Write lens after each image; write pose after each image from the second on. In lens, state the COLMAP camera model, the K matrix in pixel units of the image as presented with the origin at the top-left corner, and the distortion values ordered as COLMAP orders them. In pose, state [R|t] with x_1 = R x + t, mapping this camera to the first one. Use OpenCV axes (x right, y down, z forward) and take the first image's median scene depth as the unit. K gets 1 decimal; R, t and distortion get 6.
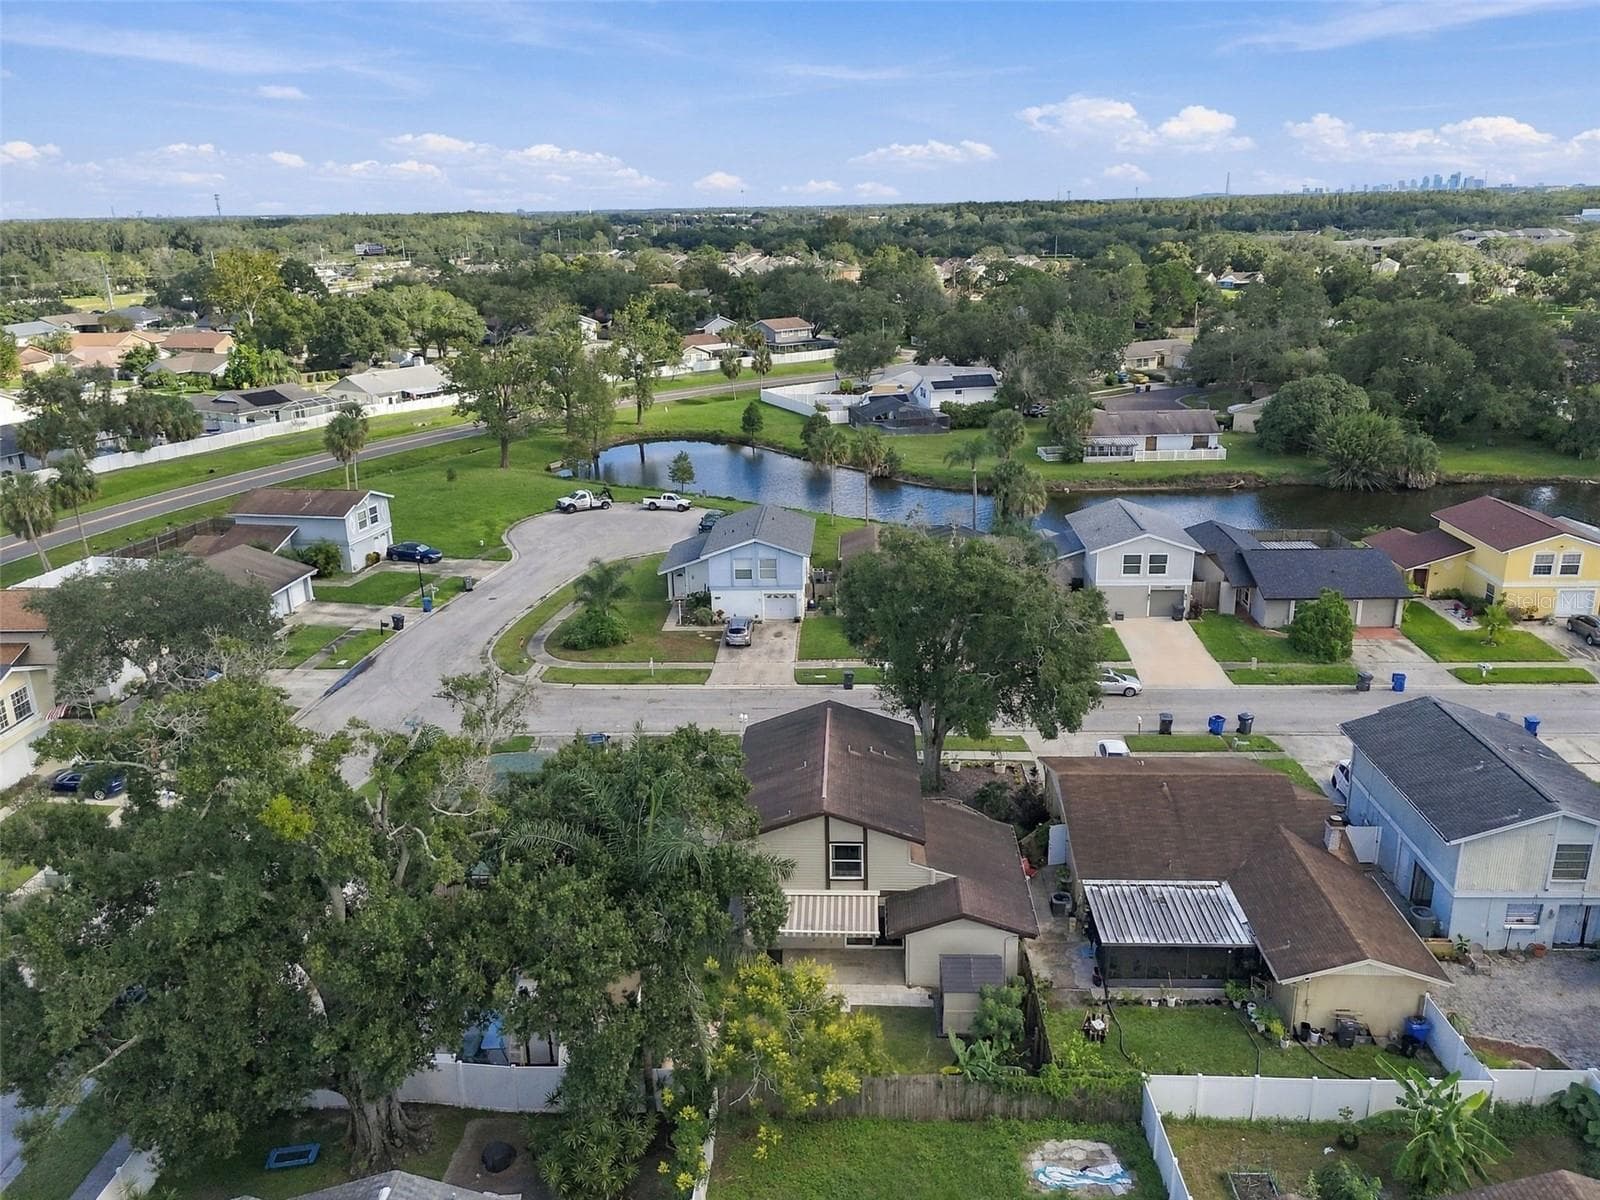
lens RADIAL K [[1174.7, 0, 807.3], [0, 1174.7, 603.0], [0, 0, 1]] dist [0.050296, -0.028180]
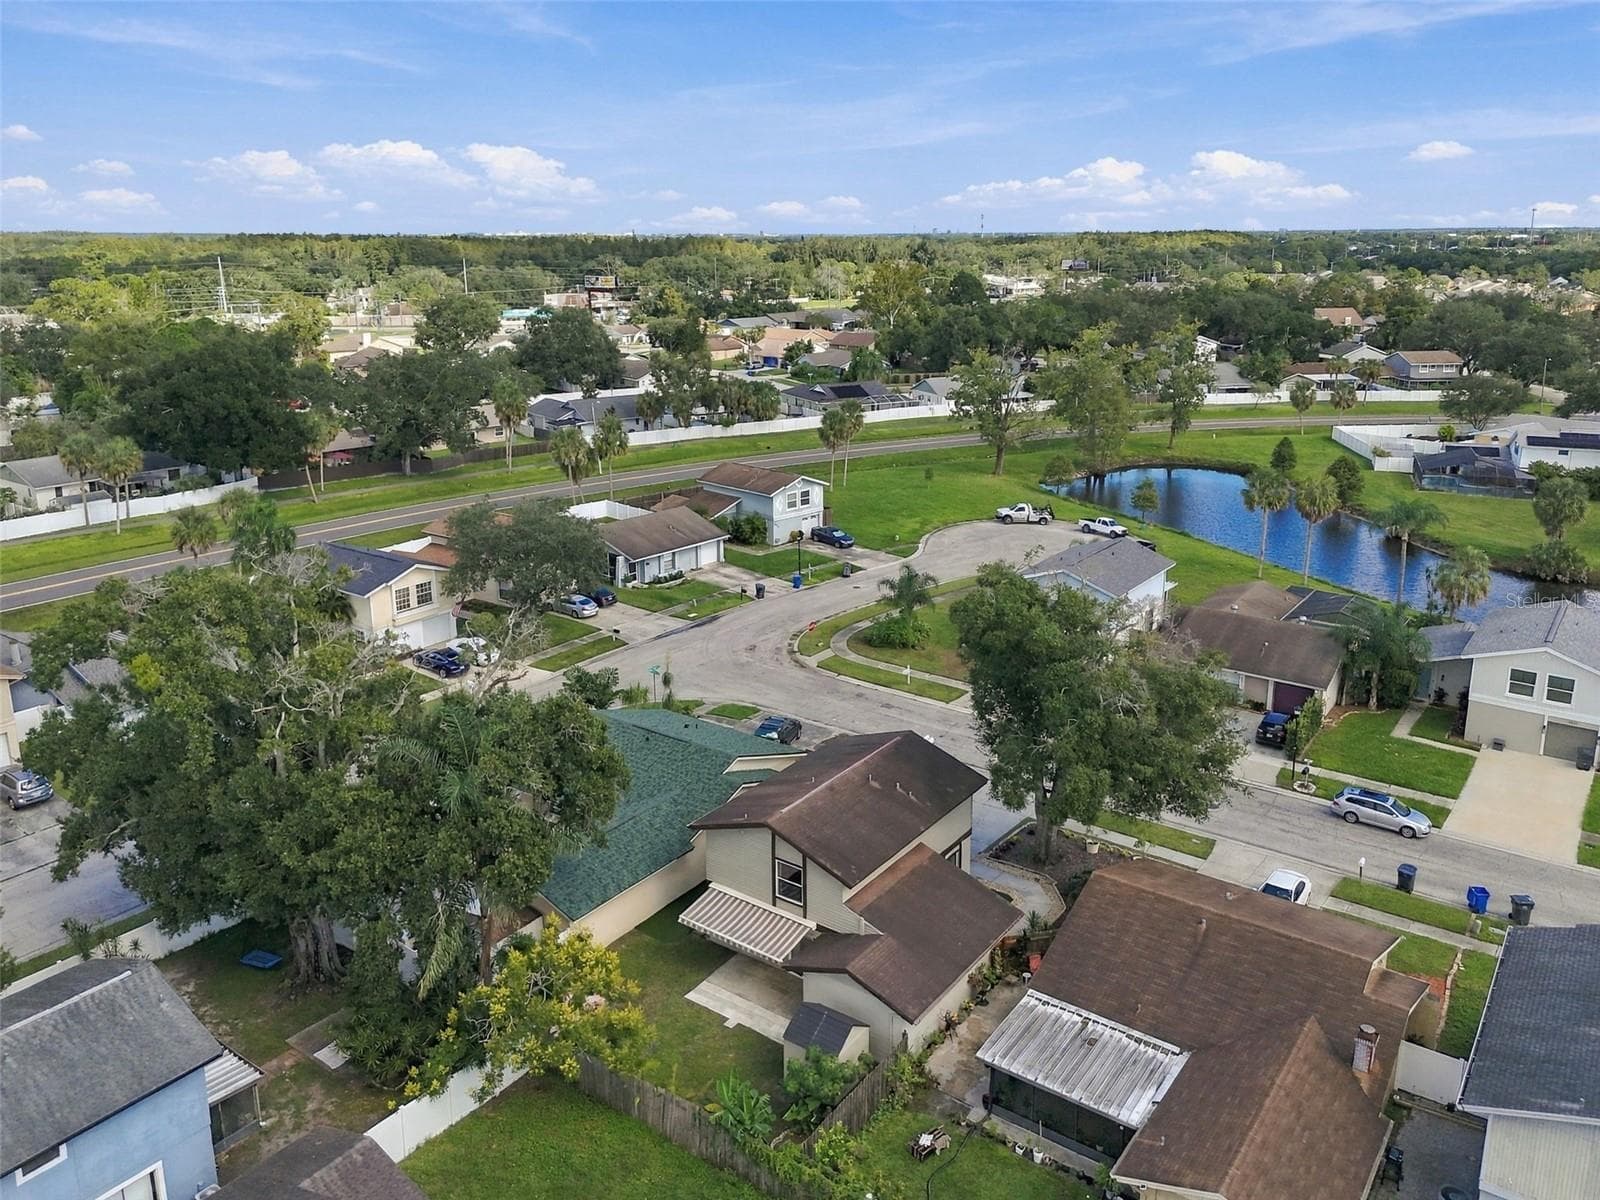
lens RADIAL K [[1174.7, 0, 811.1], [0, 1174.7, 559.7], [0, 0, 1]] dist [0.050296, -0.028180]
pose [[0.837353, 0.160913, -0.522443, 0.230944], [-0.185482, 0.982633, 0.005368, -0.024386], [0.514234, 0.092408, 0.852657, 0.064163]]
